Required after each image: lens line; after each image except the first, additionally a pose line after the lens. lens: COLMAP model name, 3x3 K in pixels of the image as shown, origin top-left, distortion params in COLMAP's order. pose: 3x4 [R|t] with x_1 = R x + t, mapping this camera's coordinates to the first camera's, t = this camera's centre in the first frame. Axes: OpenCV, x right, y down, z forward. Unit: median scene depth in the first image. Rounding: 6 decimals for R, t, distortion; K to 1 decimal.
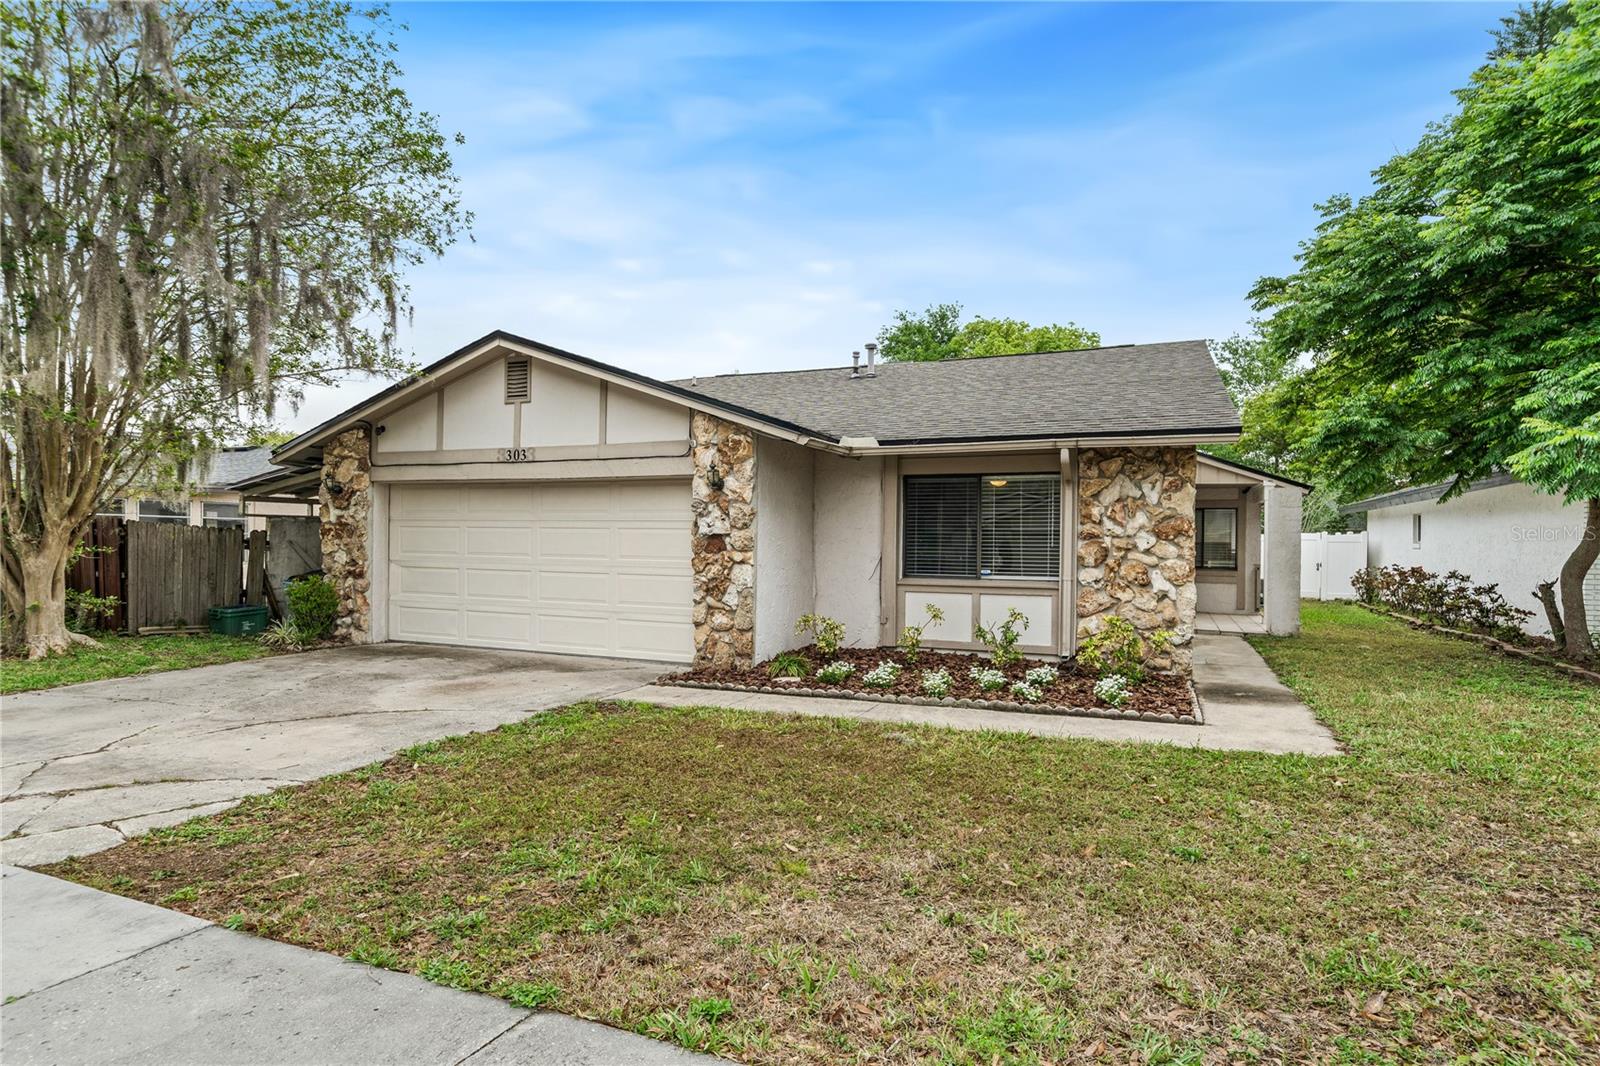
lens RADIAL K [[837.2, 0, 802.4], [0, 837.2, 534.3], [0, 0, 1]] dist [-0.001784, 0.001181]
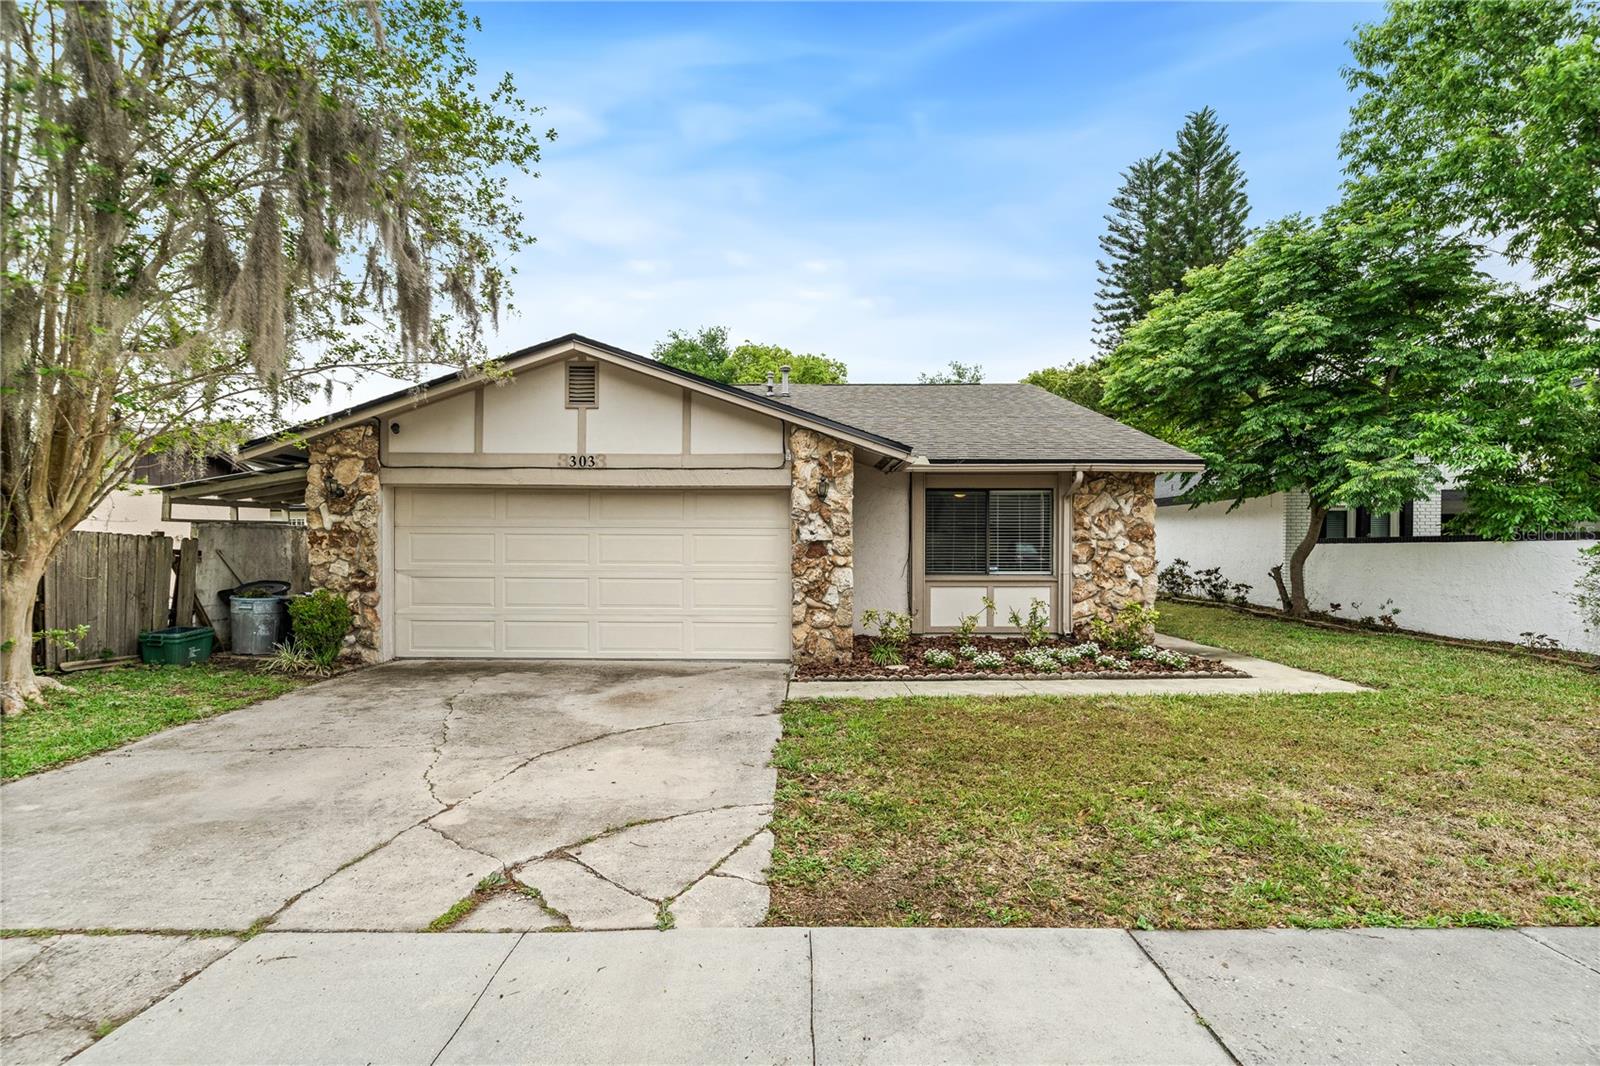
lens RADIAL K [[750.4, 0, 799.5], [0, 750.4, 539.2], [0, 0, 1]] dist [-0.001284, 0.000459]
pose [[0.926763, -0.009086, 0.375537, -0.474617], [0.004262, 0.999897, 0.013675, -0.015075], [-0.375623, -0.011073, 0.926706, 0.091219]]
